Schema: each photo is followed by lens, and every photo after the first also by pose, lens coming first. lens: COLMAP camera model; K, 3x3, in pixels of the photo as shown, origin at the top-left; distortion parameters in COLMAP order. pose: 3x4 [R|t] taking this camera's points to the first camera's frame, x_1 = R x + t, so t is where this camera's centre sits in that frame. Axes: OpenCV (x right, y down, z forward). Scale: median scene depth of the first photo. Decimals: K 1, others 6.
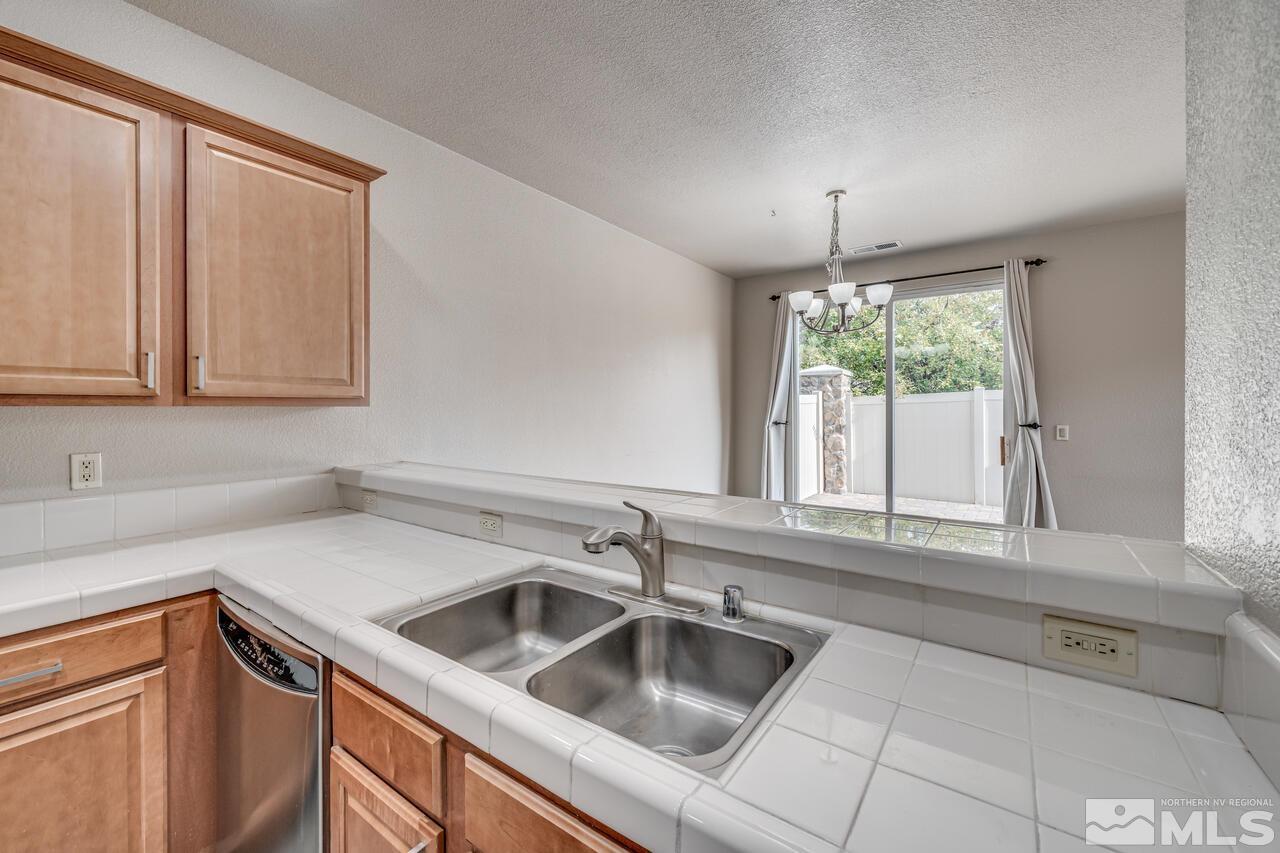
lens RADIAL K [[515.2, 0, 629.7], [0, 515.2, 408.2], [0, 0, 1]] dist [-0.000192, -0.000322]
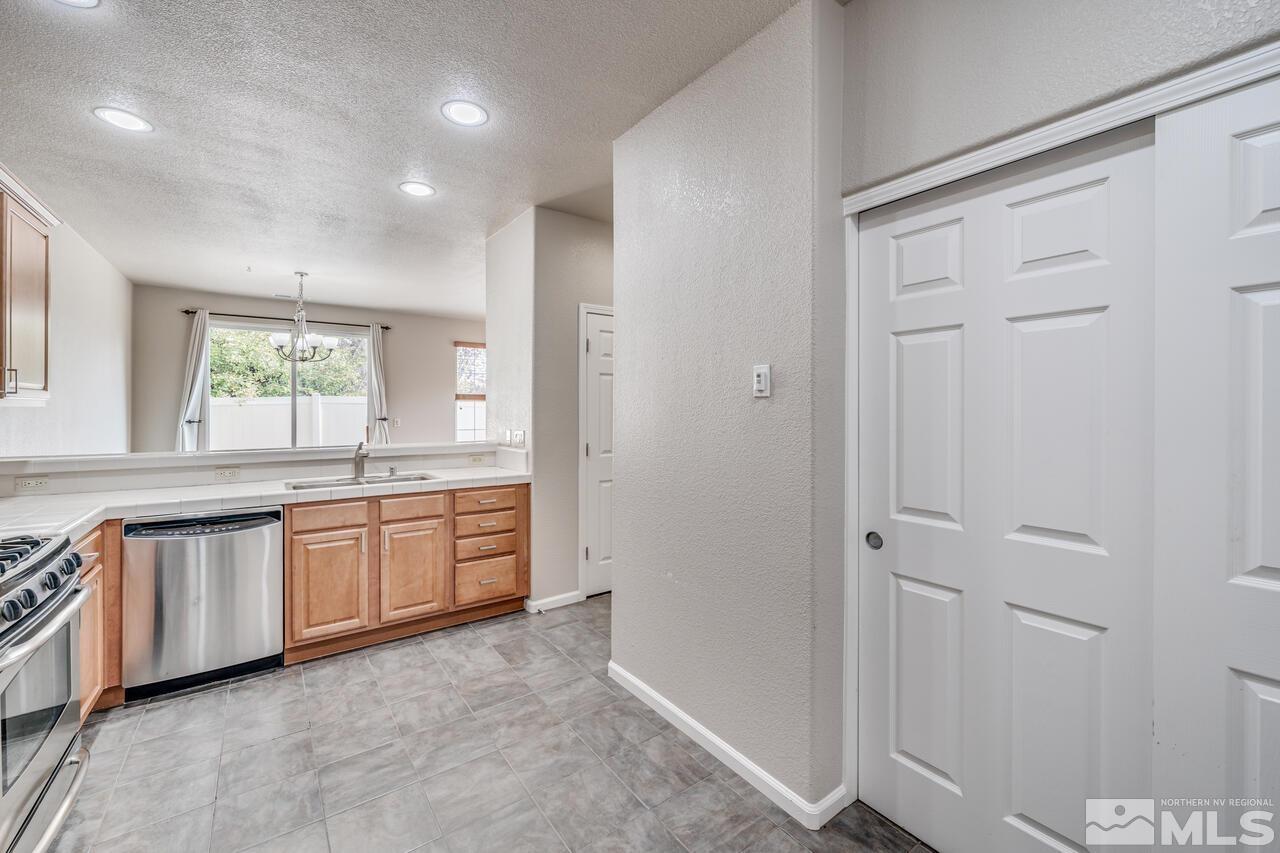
lens RADIAL K [[515.2, 0, 621.2], [0, 515.2, 410.0], [0, 0, 1]] dist [-0.000192, -0.000322]
pose [[0.332648, -0.000597, 0.943051, -0.619998], [0.000958, 0.999999, 0.000295, 0.003072], [-0.943051, 0.000806, 0.332649, -0.364241]]
